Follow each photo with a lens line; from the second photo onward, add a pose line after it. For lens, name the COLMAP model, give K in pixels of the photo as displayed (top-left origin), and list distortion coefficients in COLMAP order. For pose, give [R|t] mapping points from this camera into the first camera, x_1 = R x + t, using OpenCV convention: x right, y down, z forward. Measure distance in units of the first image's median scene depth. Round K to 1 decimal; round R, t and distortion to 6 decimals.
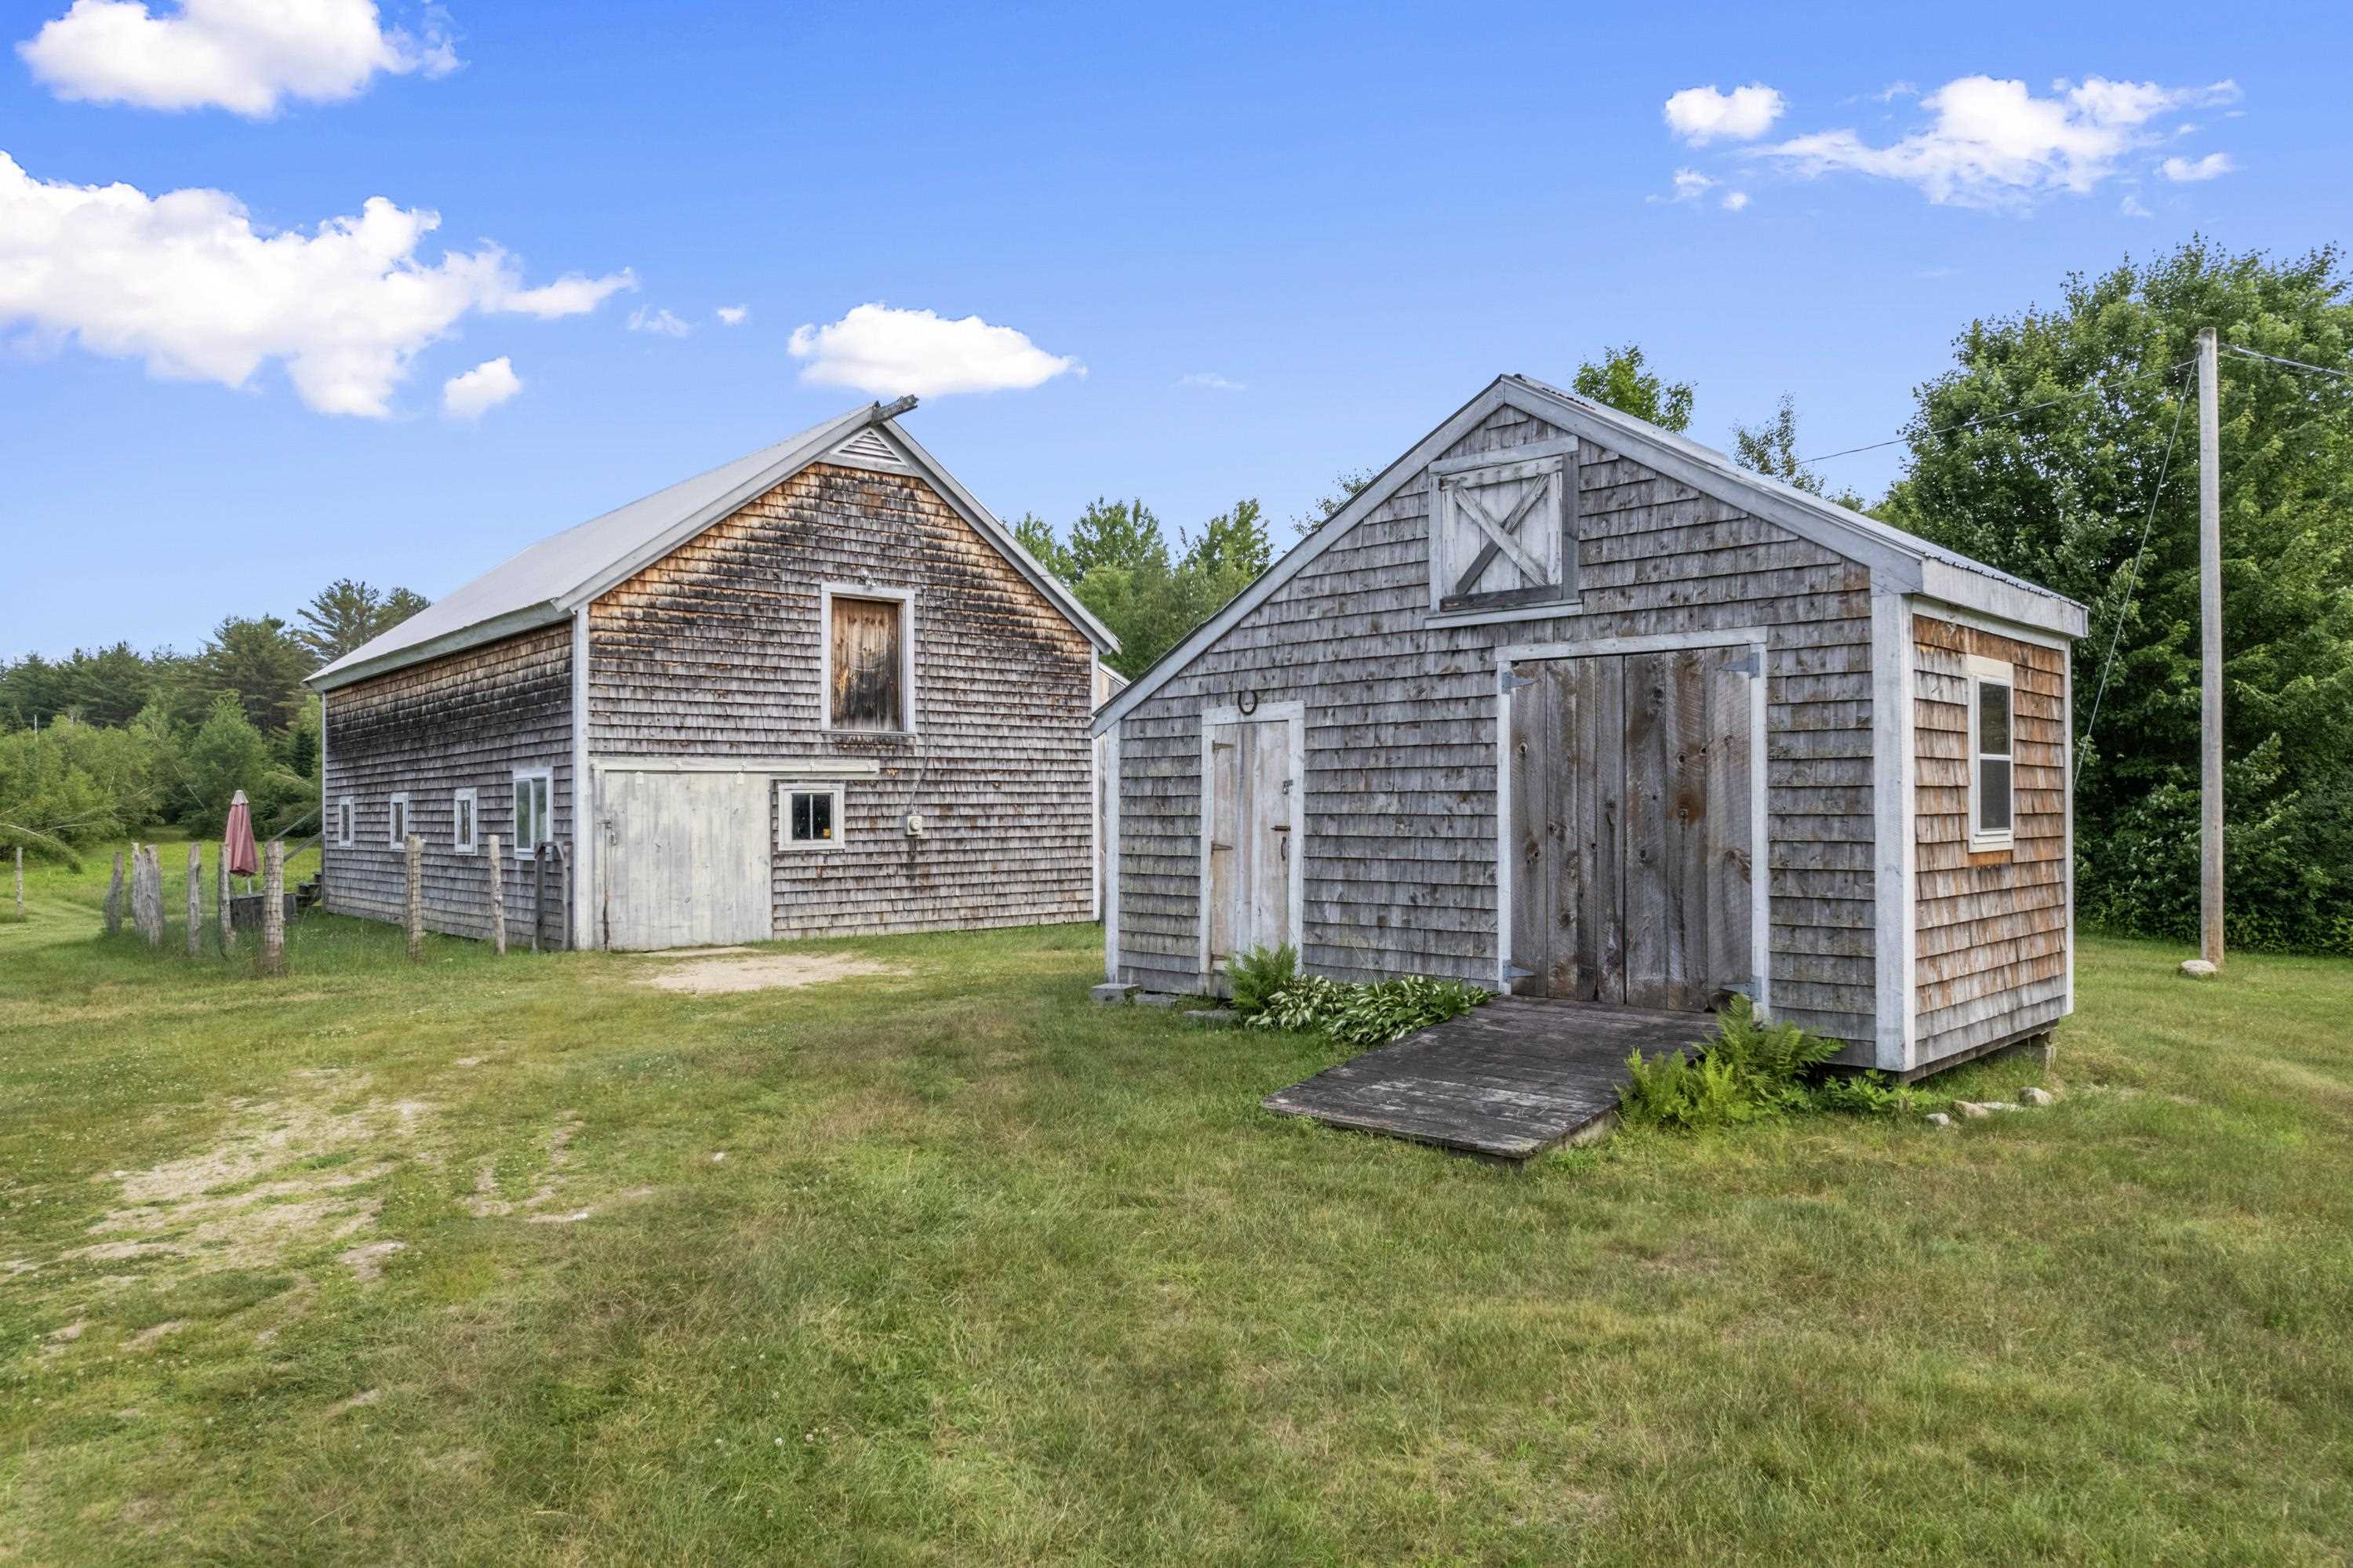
lens RADIAL K [[1522.8, 0, 1179.3], [0, 1522.8, 806.0], [0, 0, 1]] dist [0.006756, 0.002785]
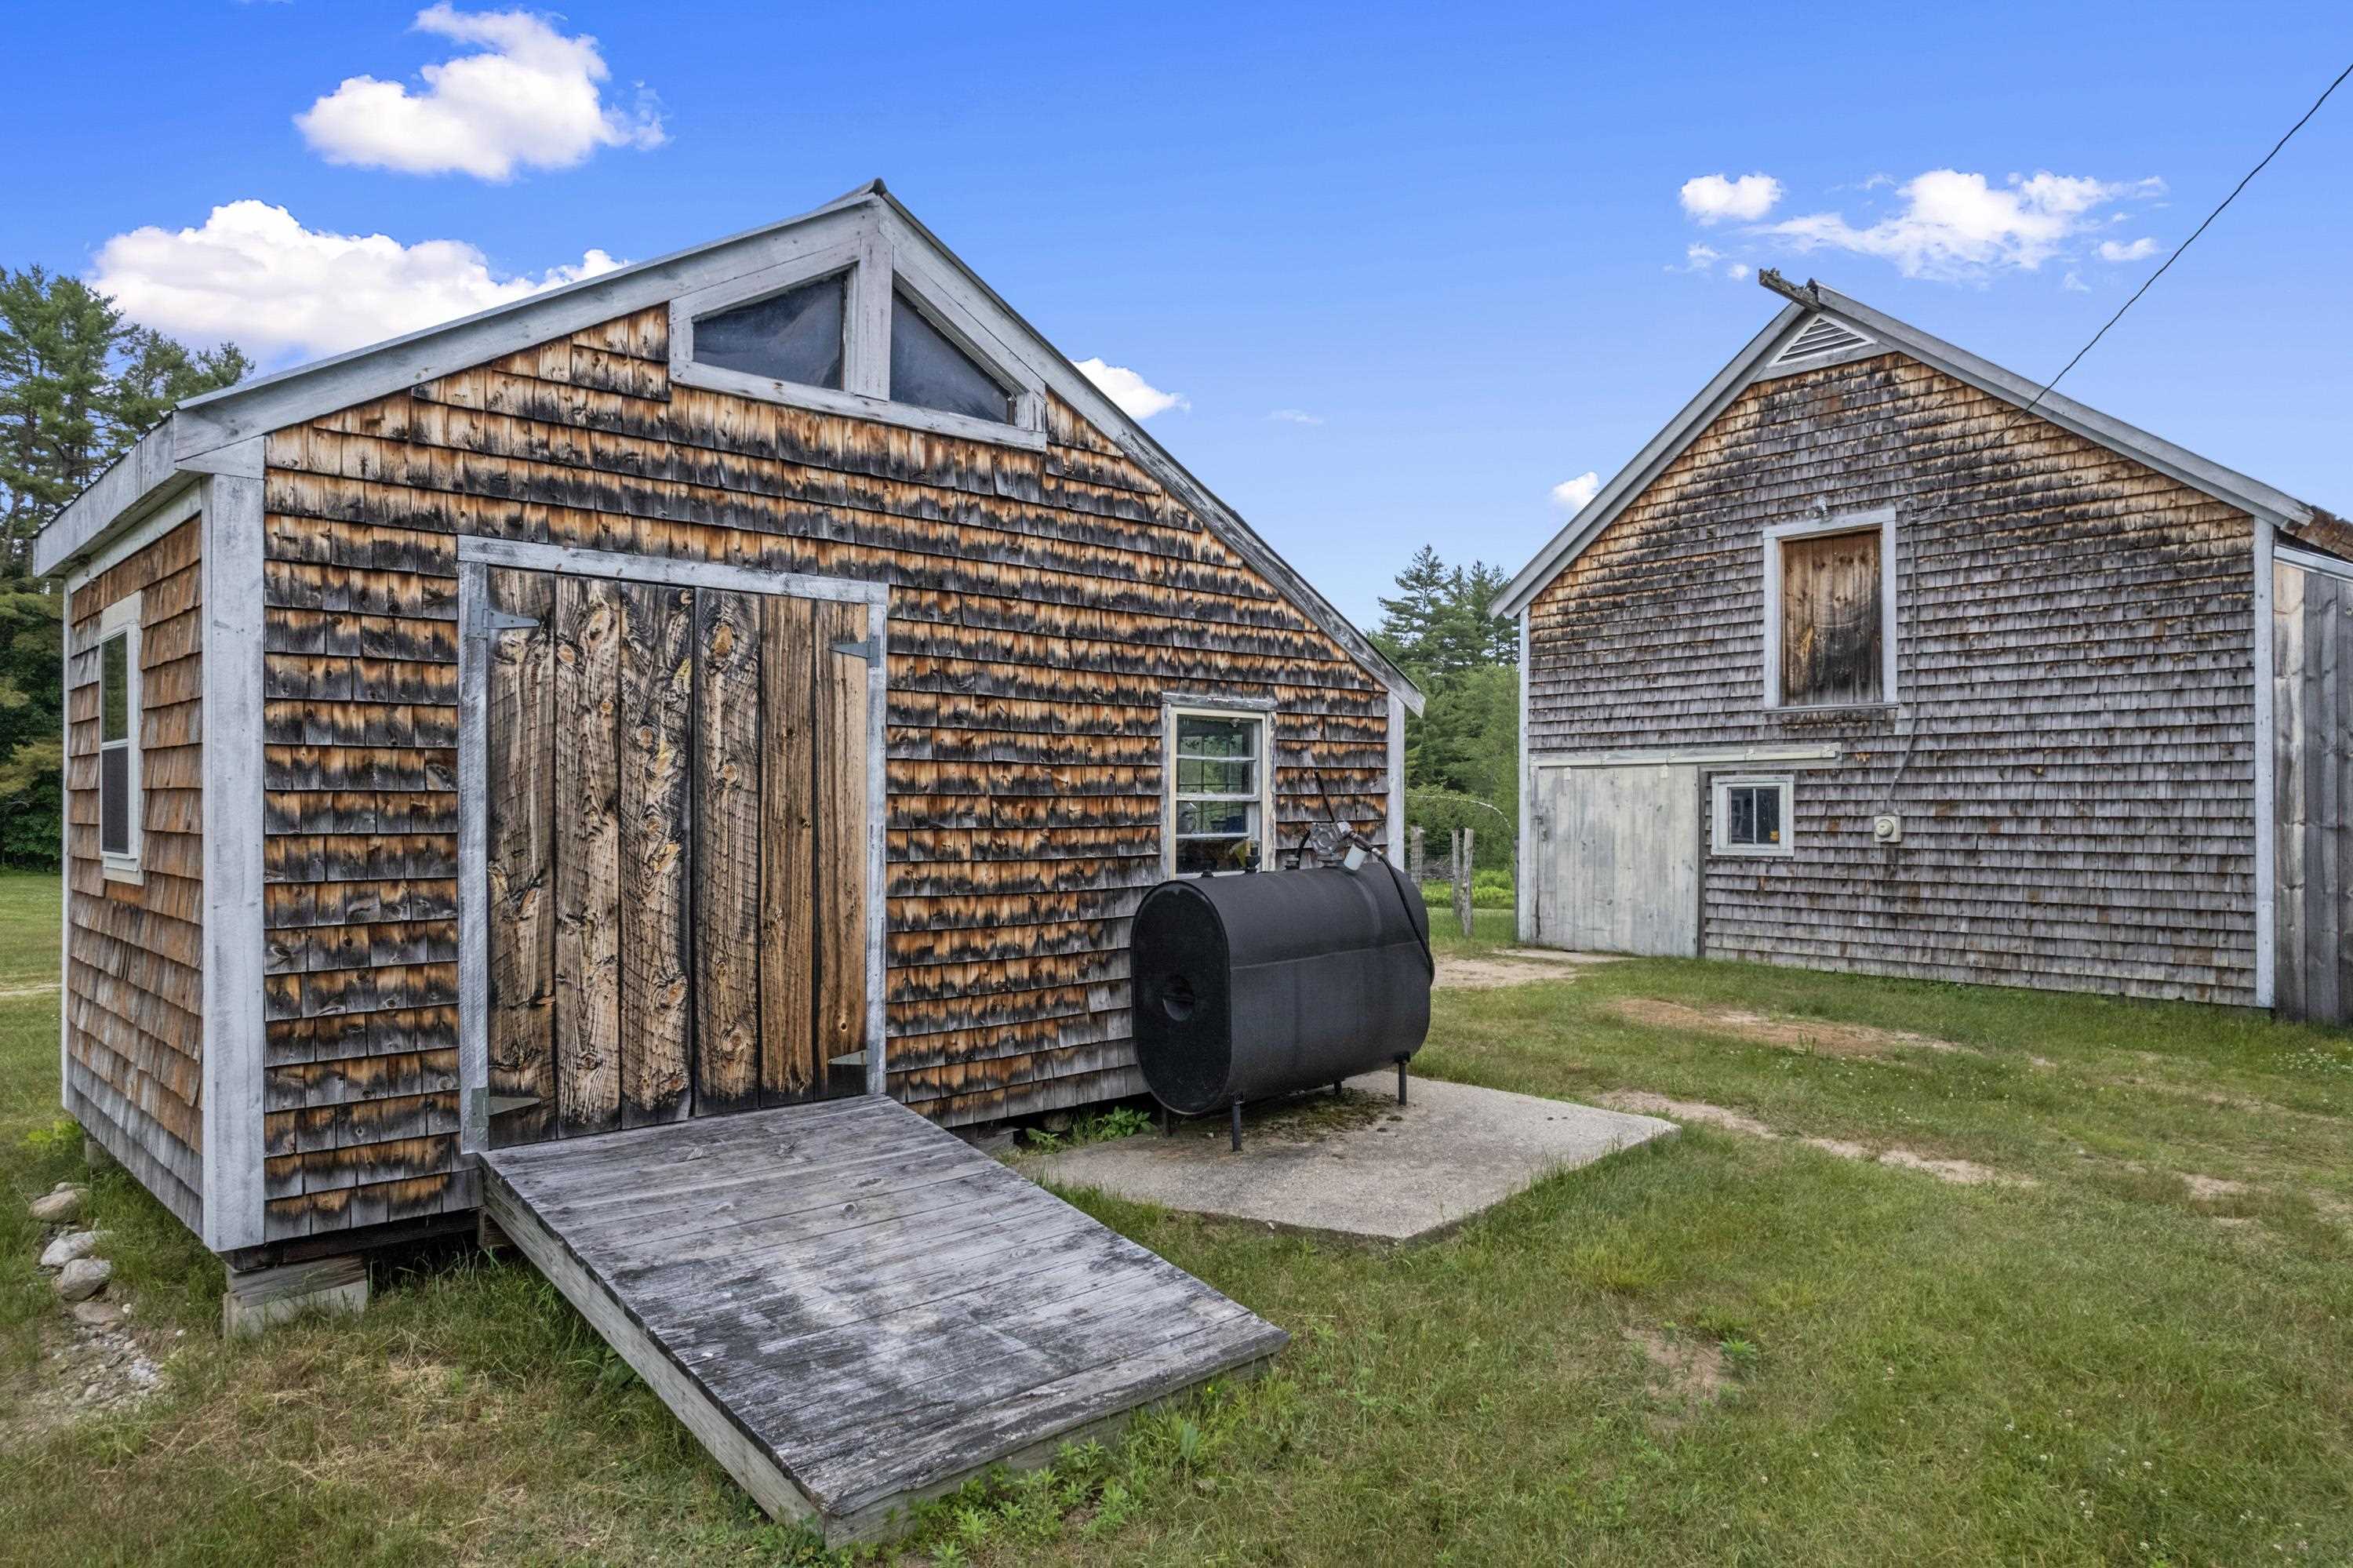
lens RADIAL K [[1522.8, 0, 1178.8], [0, 1522.8, 776.9], [0, 0, 1]] dist [0.006756, 0.002785]
pose [[0.028388, -0.006533, -0.999576, 0.556355], [0.009165, 0.999938, -0.006275, -0.011221], [0.999555, -0.008983, 0.028446, 0.646474]]
